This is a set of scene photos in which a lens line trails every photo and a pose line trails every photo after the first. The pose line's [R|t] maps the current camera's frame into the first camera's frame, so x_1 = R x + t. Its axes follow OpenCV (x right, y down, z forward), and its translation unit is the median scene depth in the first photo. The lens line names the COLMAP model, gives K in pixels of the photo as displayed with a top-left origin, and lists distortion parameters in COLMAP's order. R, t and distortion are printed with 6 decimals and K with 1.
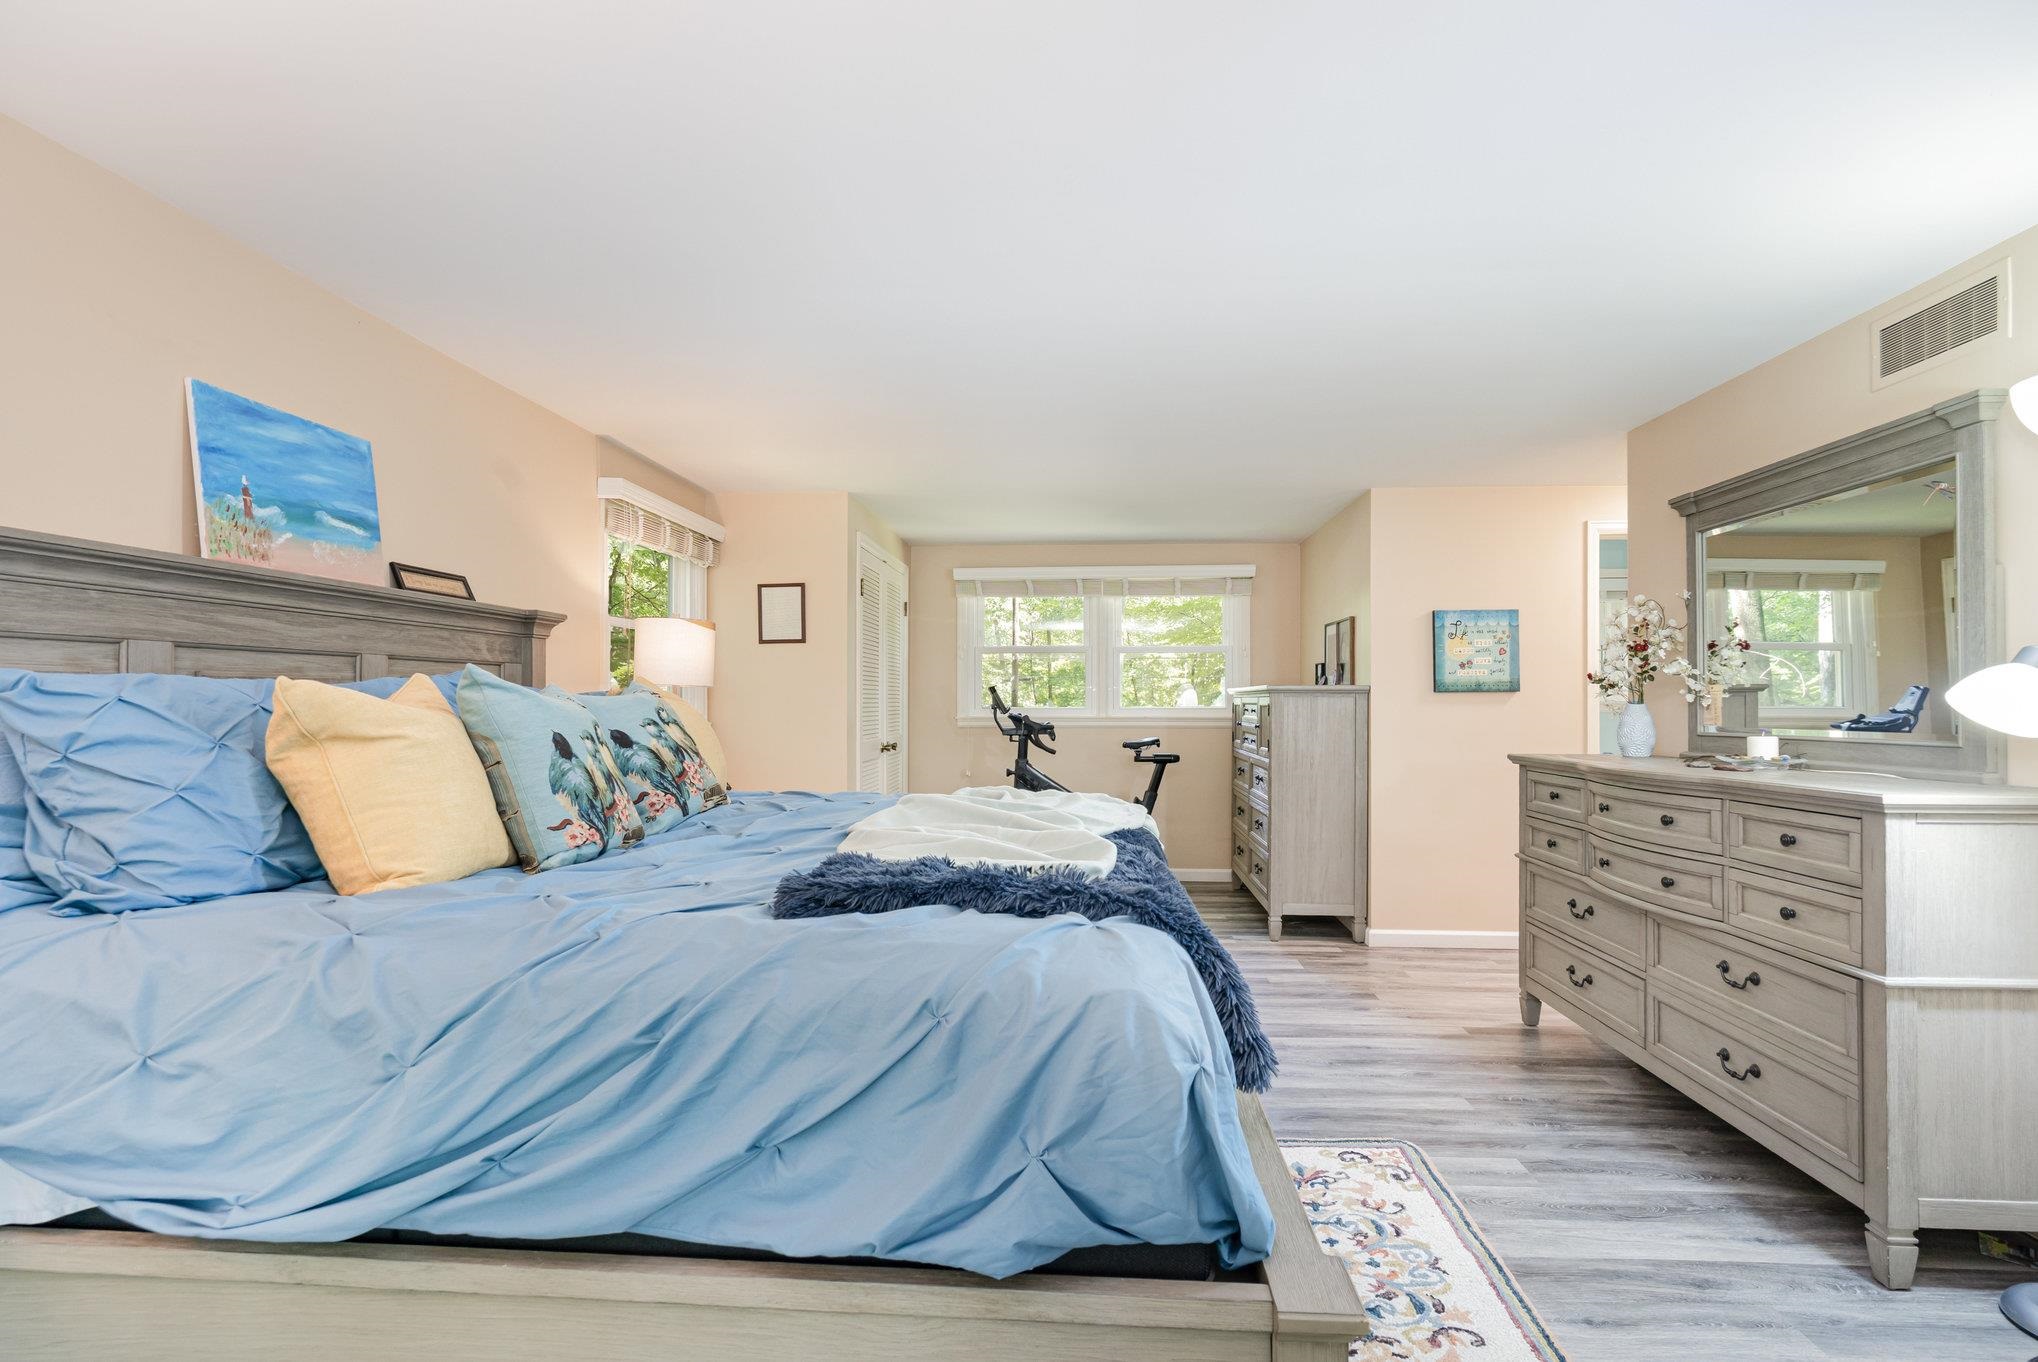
lens RADIAL K [[918.9, 0, 1025.0], [0, 918.9, 687.8], [0, 0, 1]] dist [-0.002860, -0.001328]
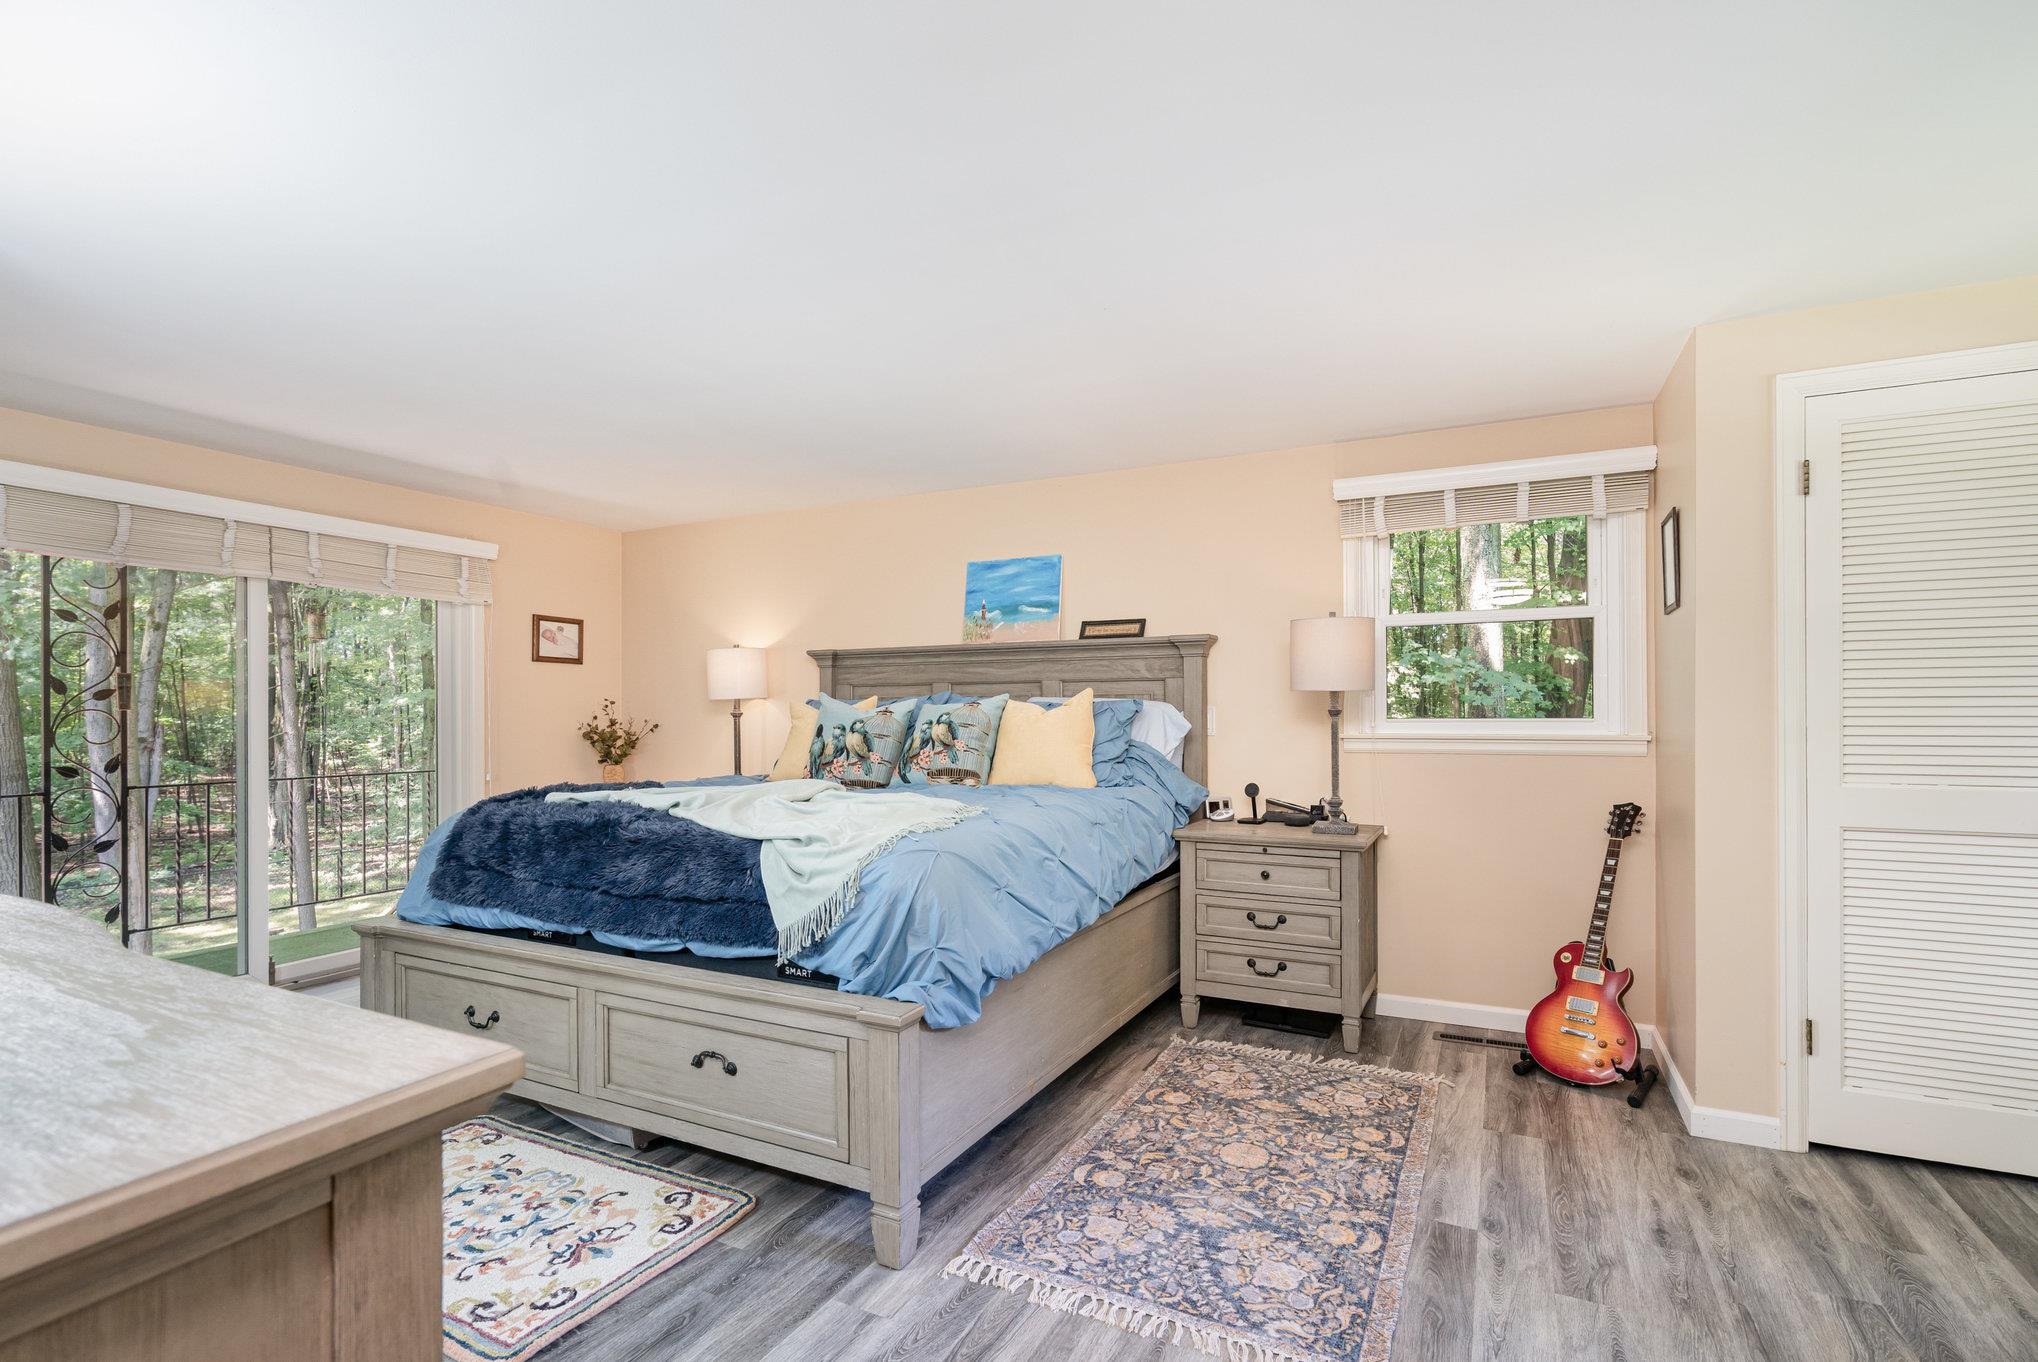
lens RADIAL K [[918.9, 0, 1024.2], [0, 918.9, 701.3], [0, 0, 1]] dist [-0.002860, -0.001328]
pose [[-0.377740, -0.009691, -0.925861, 0.954102], [0.014168, 0.999768, -0.016245, 0.031206], [0.925803, -0.019254, -0.377515, 1.714902]]
